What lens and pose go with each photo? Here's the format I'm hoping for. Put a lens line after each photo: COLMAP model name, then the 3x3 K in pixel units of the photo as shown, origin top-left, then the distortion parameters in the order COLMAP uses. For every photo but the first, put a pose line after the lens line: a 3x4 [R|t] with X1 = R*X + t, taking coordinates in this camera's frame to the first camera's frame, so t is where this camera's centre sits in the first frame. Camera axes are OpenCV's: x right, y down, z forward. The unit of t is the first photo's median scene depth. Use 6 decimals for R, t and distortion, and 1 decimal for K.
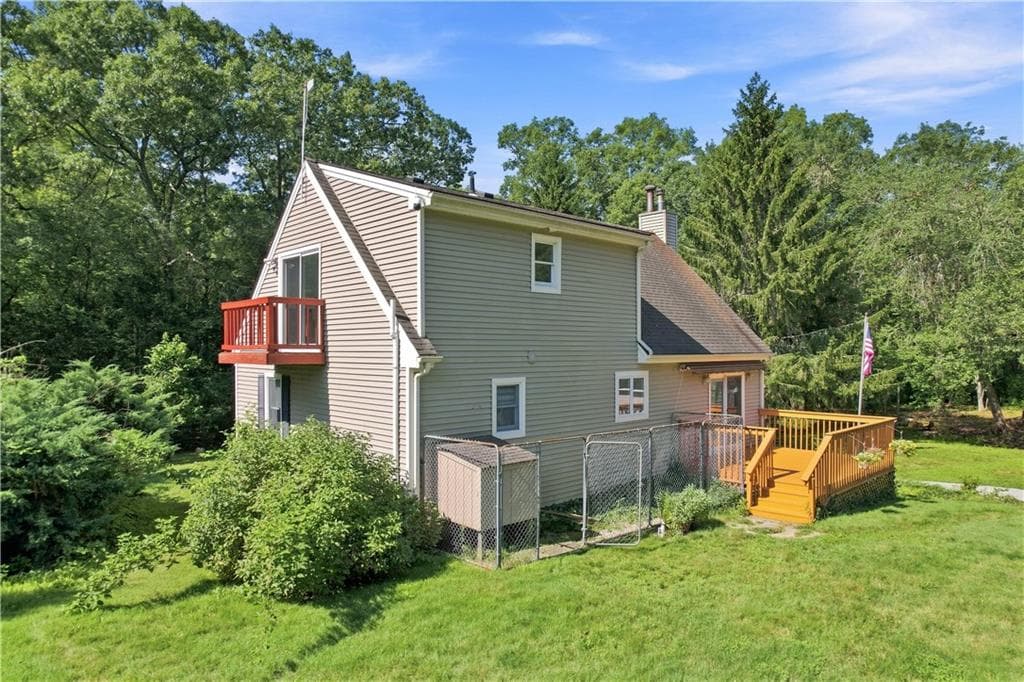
lens RADIAL K [[651.7, 0, 516.5], [0, 651.7, 342.4], [0, 0, 1]] dist [-0.071403, 0.062777]
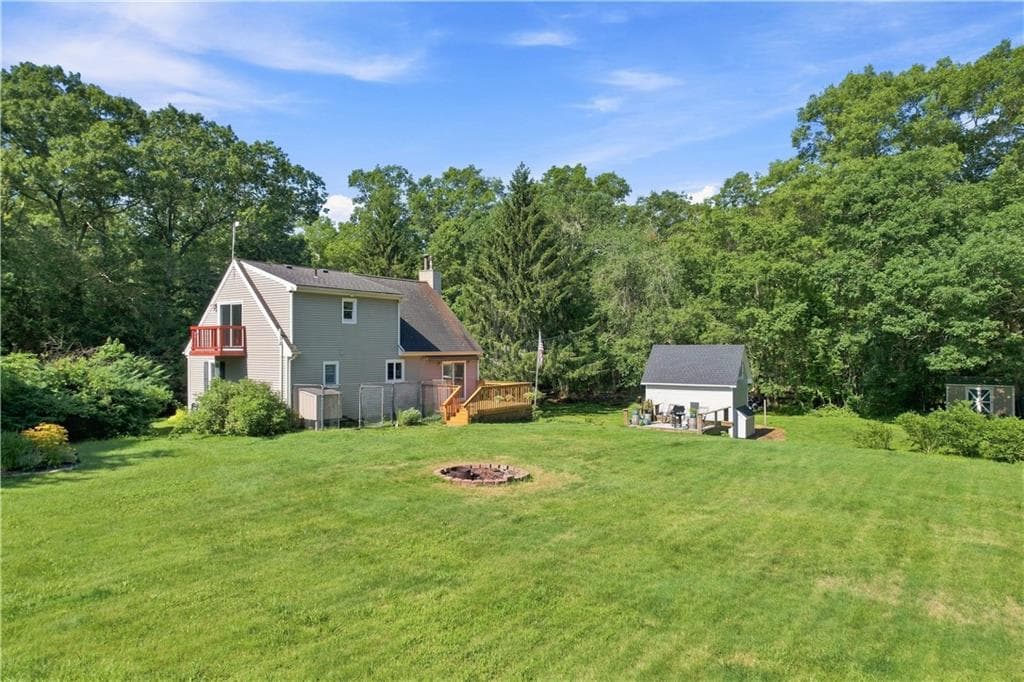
lens RADIAL K [[651.7, 0, 516.5], [0, 651.7, 342.4], [0, 0, 1]] dist [-0.071403, 0.062777]
pose [[0.978578, 0.002803, 0.205858, 0.111970], [-0.003538, 0.999989, 0.003203, -0.016125], [-0.205846, -0.003863, 0.978577, -0.972705]]
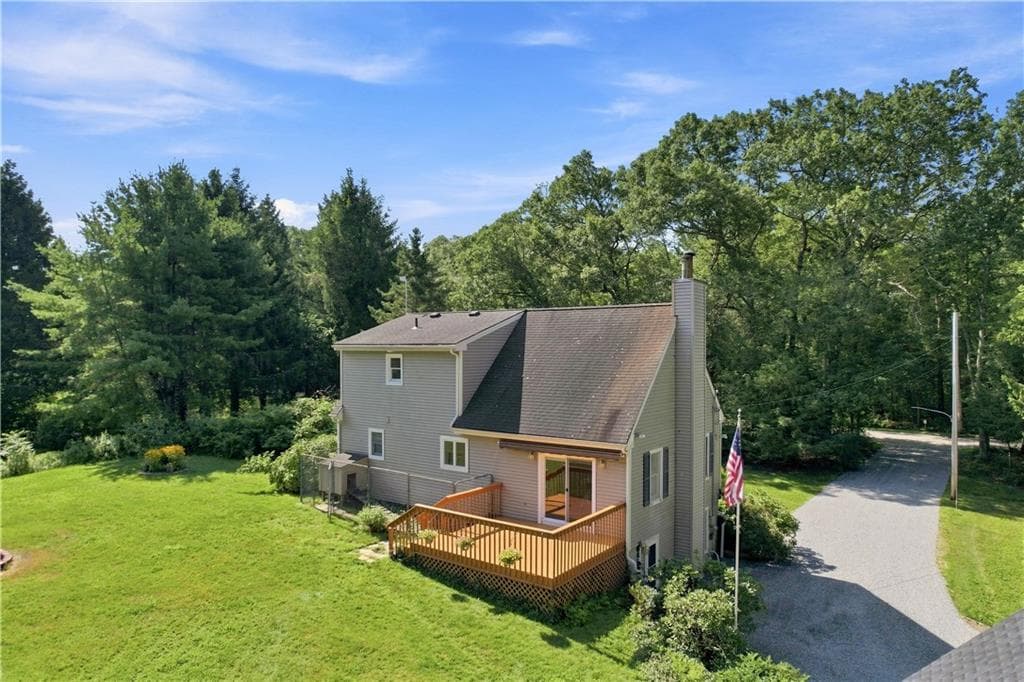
lens RADIAL K [[651.7, 0, 516.5], [0, 651.7, 342.4], [0, 0, 1]] dist [-0.071403, 0.062777]
pose [[0.169838, -0.006165, -0.985453, 1.415100], [0.008159, 0.999955, -0.004849, -0.138056], [0.985438, -0.007217, 0.169881, 0.768558]]
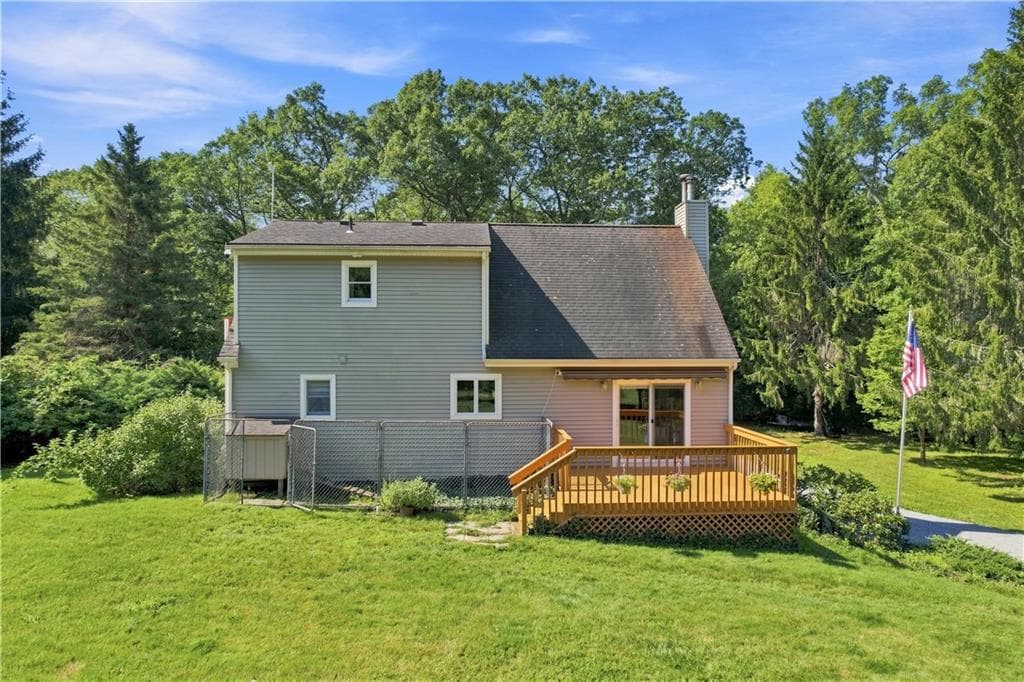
lens RADIAL K [[651.7, 0, 516.5], [0, 651.7, 342.4], [0, 0, 1]] dist [-0.071403, 0.062777]
pose [[0.761112, -0.004291, -0.648607, 0.799718], [0.003763, 0.999990, -0.002201, -0.004043], [0.648610, -0.000765, 0.761121, 0.192694]]
